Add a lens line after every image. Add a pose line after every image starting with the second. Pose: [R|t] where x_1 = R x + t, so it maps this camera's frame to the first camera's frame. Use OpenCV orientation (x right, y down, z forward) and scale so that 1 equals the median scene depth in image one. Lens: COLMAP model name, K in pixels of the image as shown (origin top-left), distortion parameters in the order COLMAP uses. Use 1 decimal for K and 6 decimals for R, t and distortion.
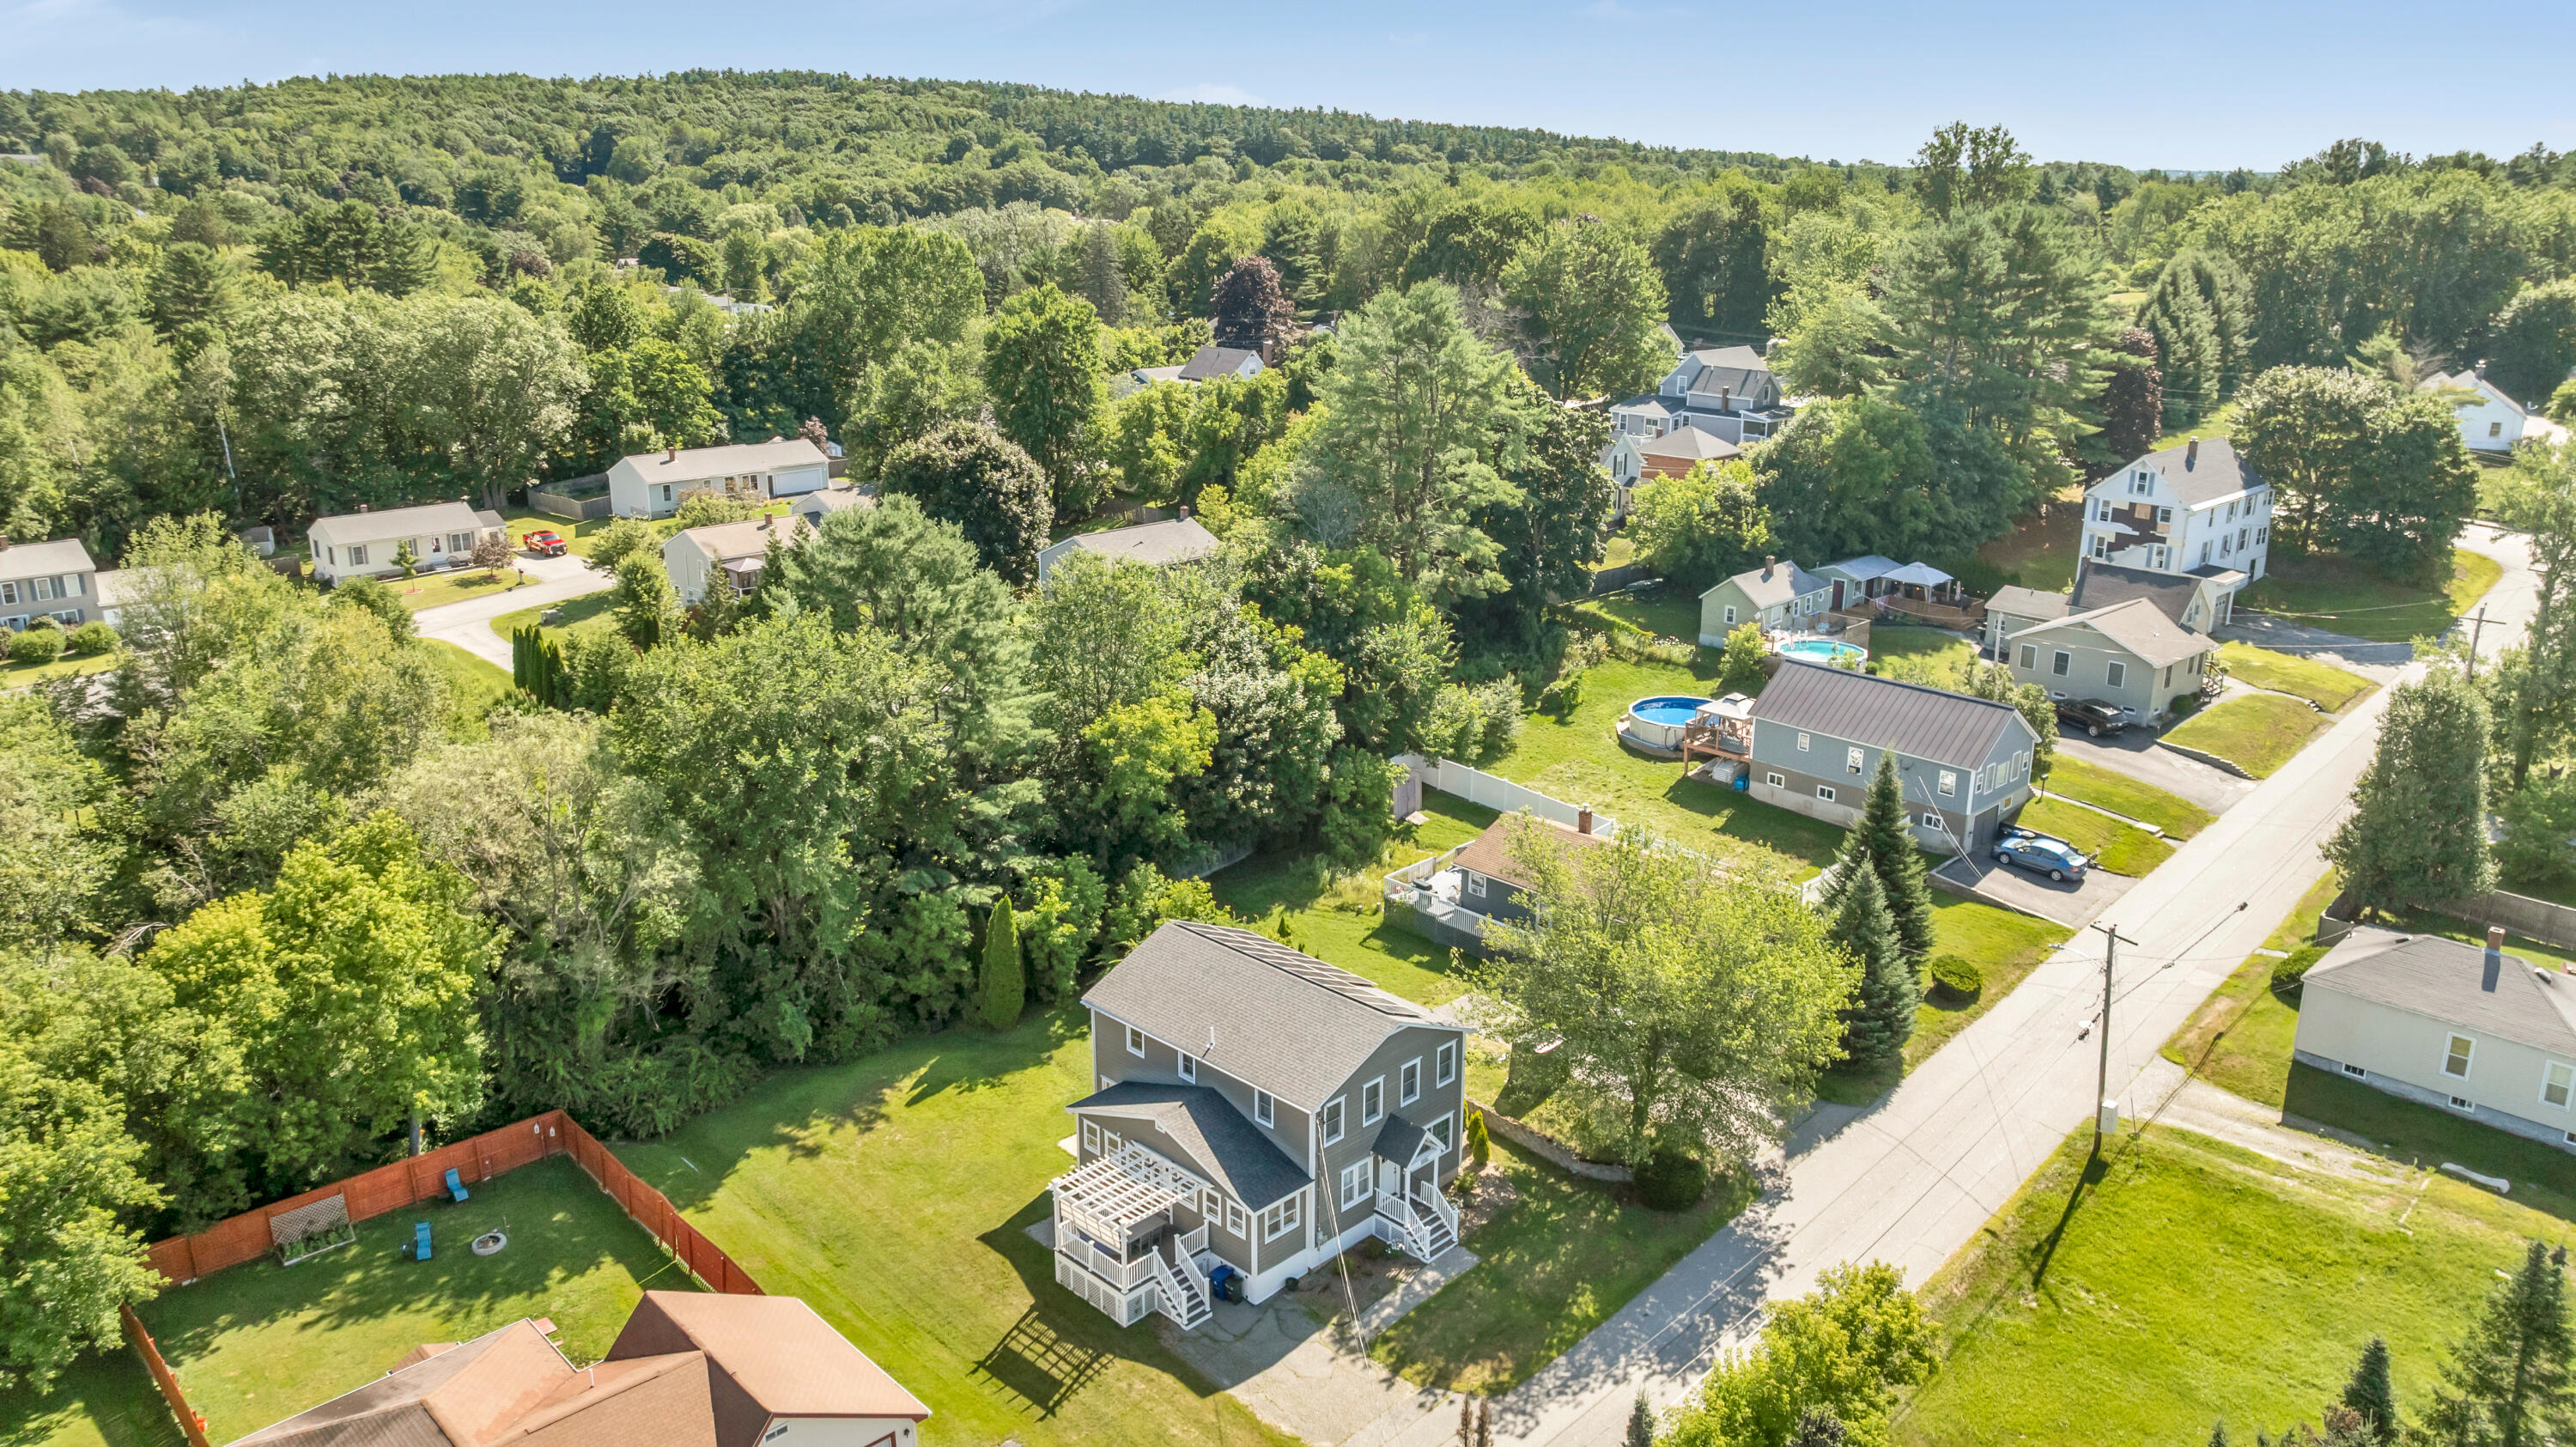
lens RADIAL K [[1805.5, 0, 1284.9], [0, 1805.5, 738.1], [0, 0, 1]] dist [-0.028265, 0.022674]
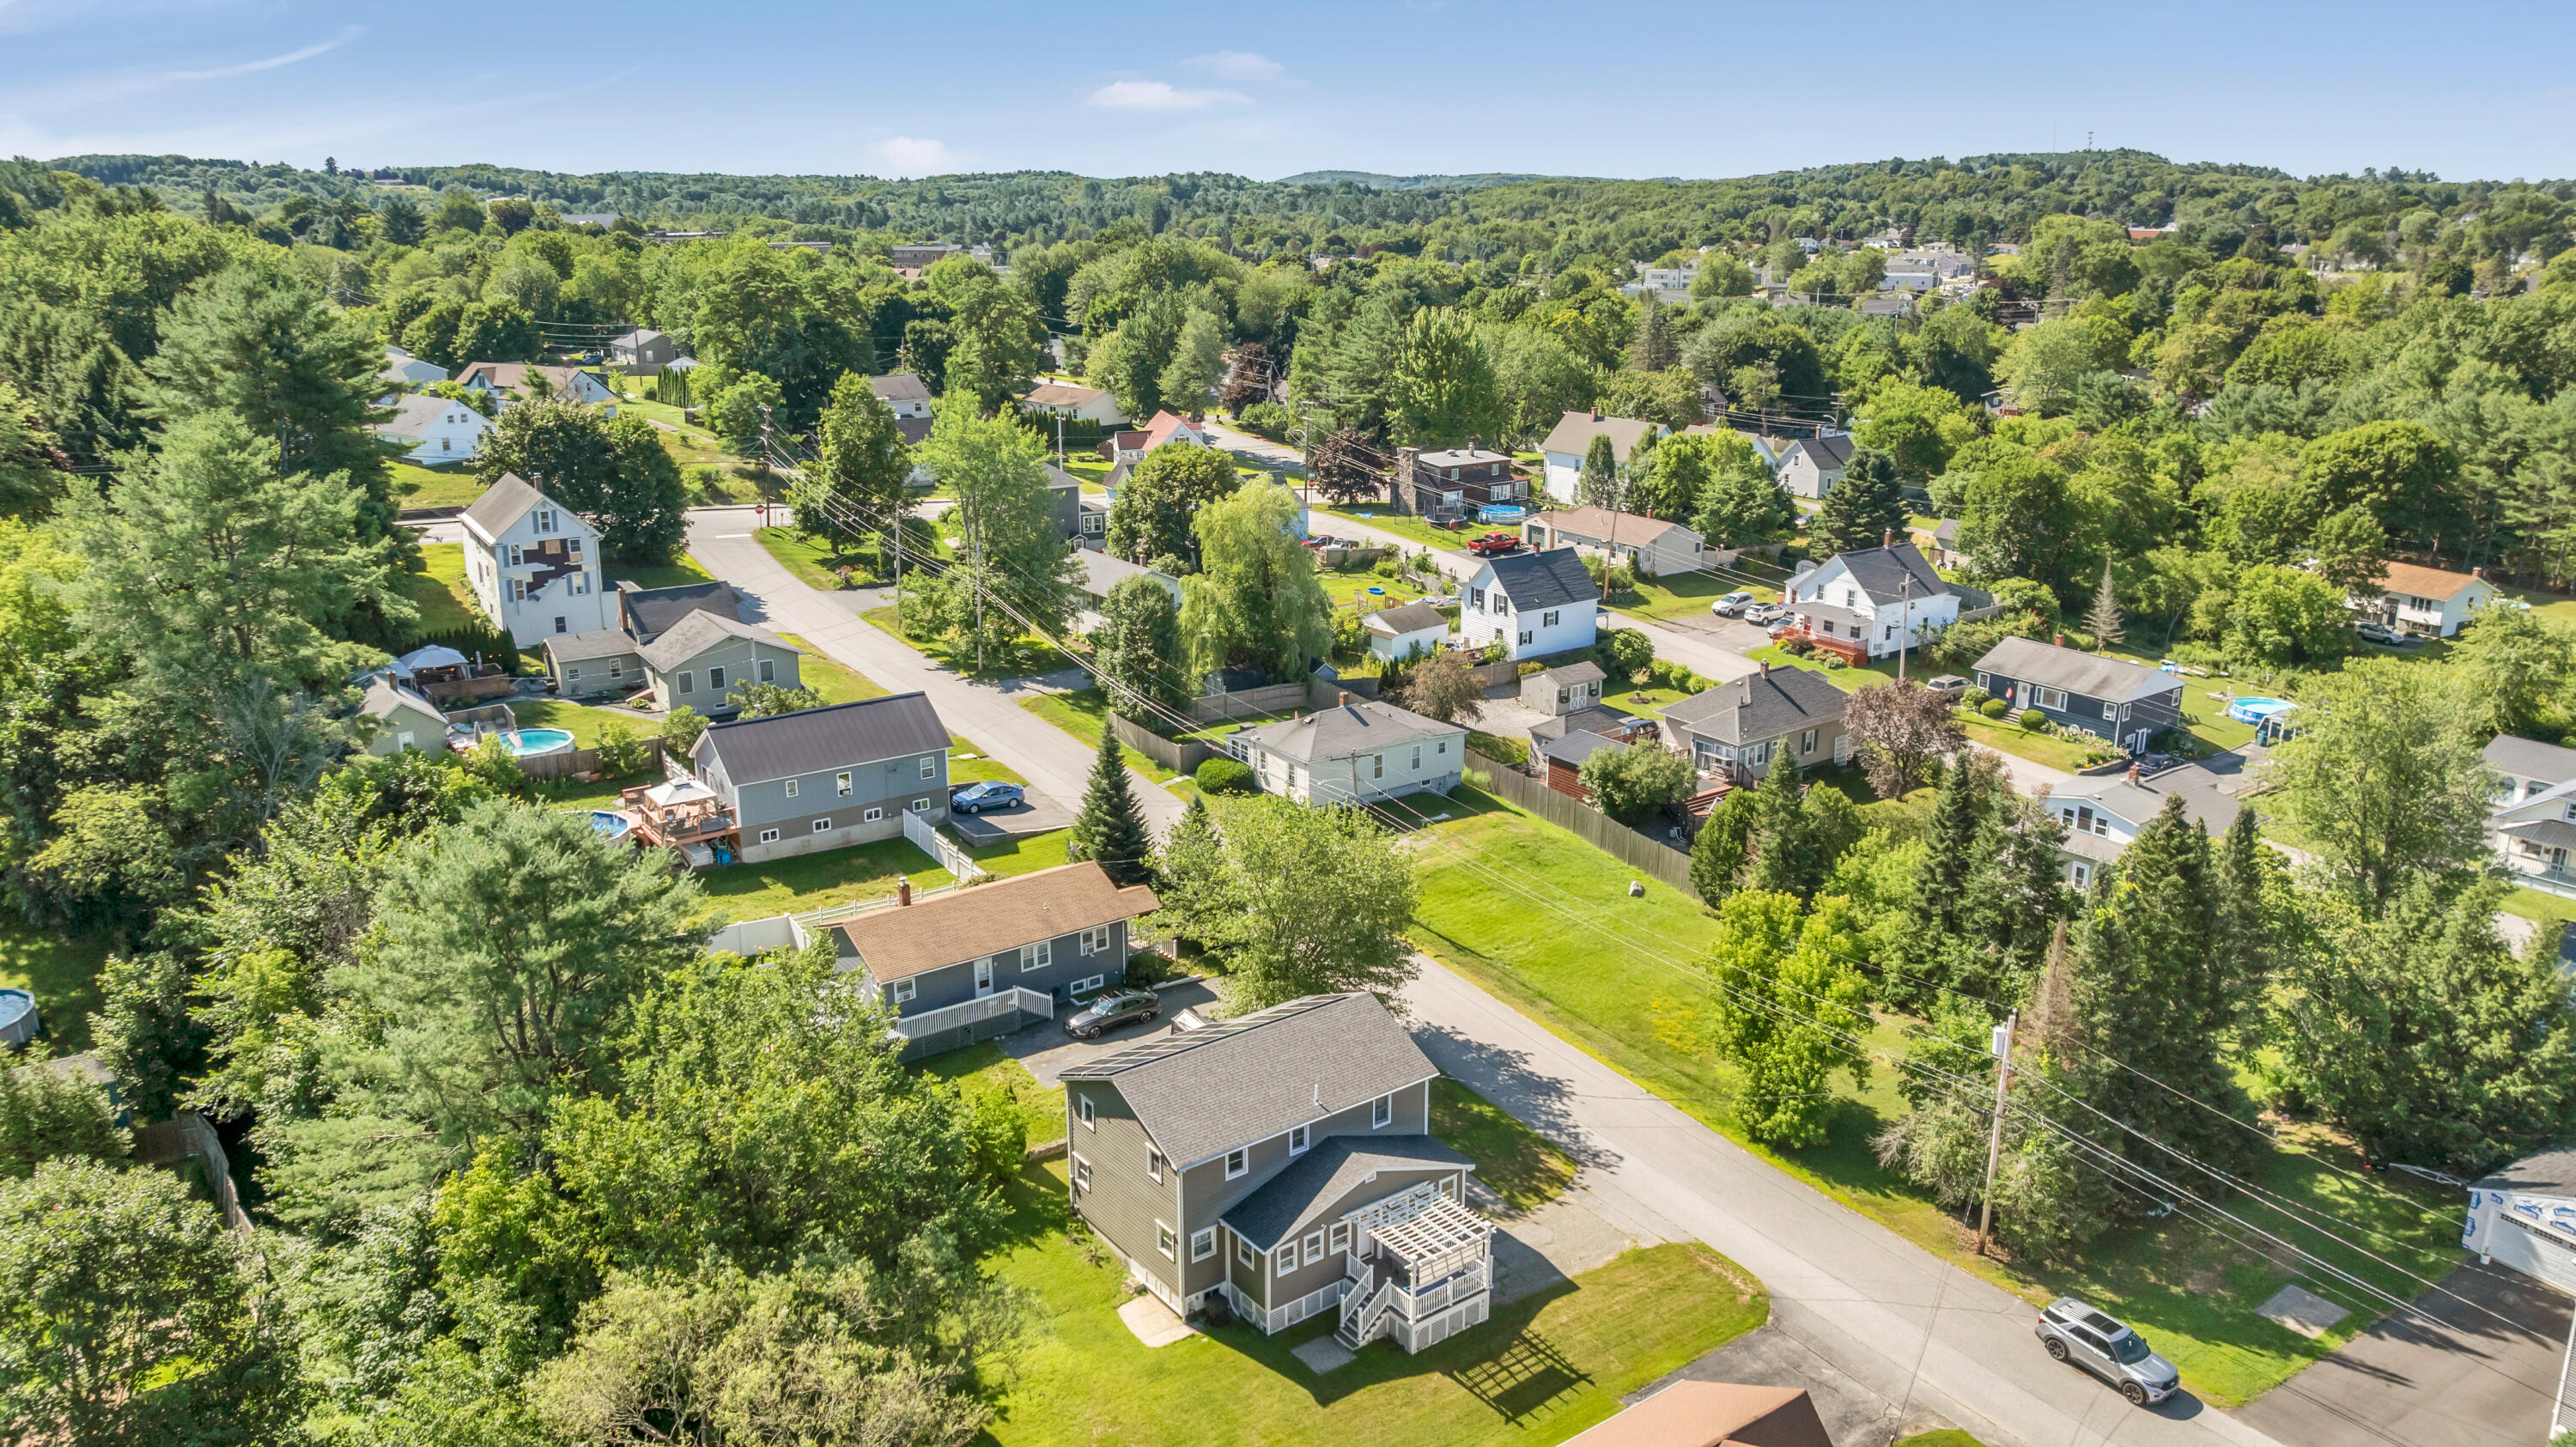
lens RADIAL K [[1805.5, 0, 1279.0], [0, 1805.5, 777.7], [0, 0, 1]] dist [-0.028265, 0.022674]
pose [[0.151631, -0.308732, 0.938985, -0.754221], [0.297088, 0.920279, 0.254607, -0.215673], [-0.942734, 0.240355, 0.231264, 0.566848]]
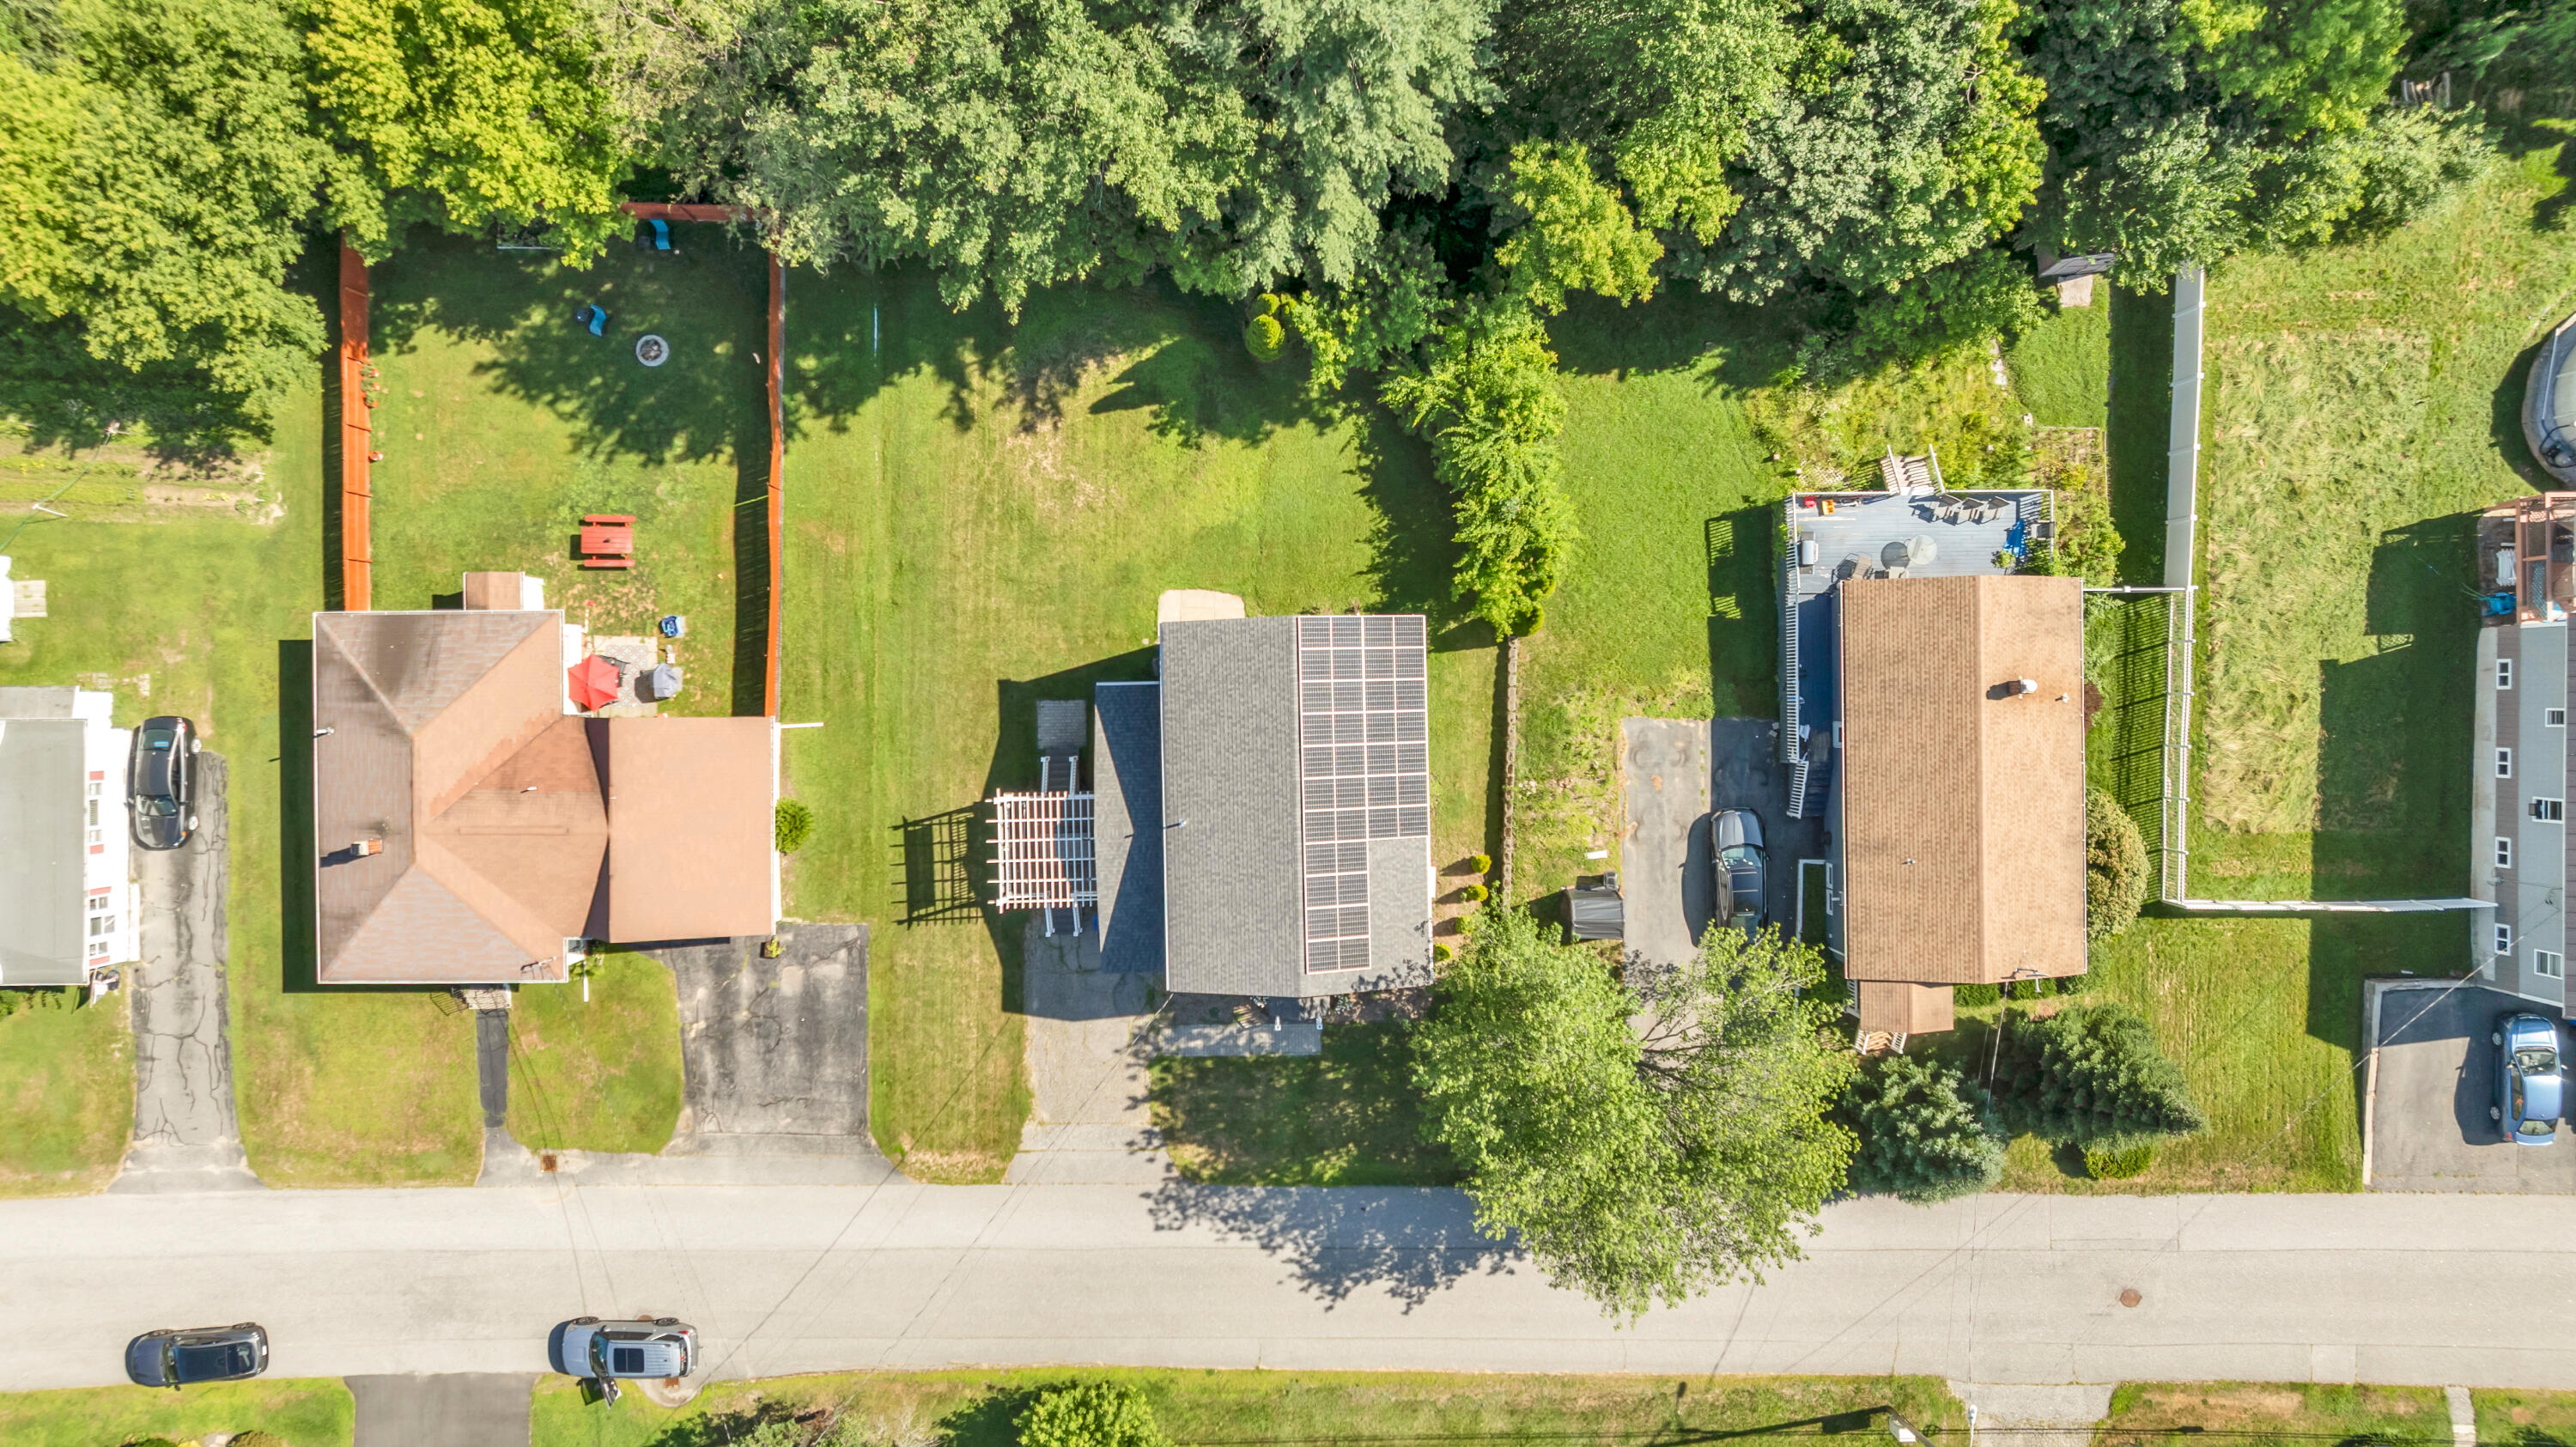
lens RADIAL K [[1805.5, 0, 1266.5], [0, 1805.5, 728.1], [0, 0, 1]] dist [-0.028265, 0.022674]
pose [[0.722826, 0.690986, 0.007803, -0.039379], [-0.212468, 0.211486, 0.954008, -0.567615], [0.657556, -0.691239, 0.299680, 0.606862]]
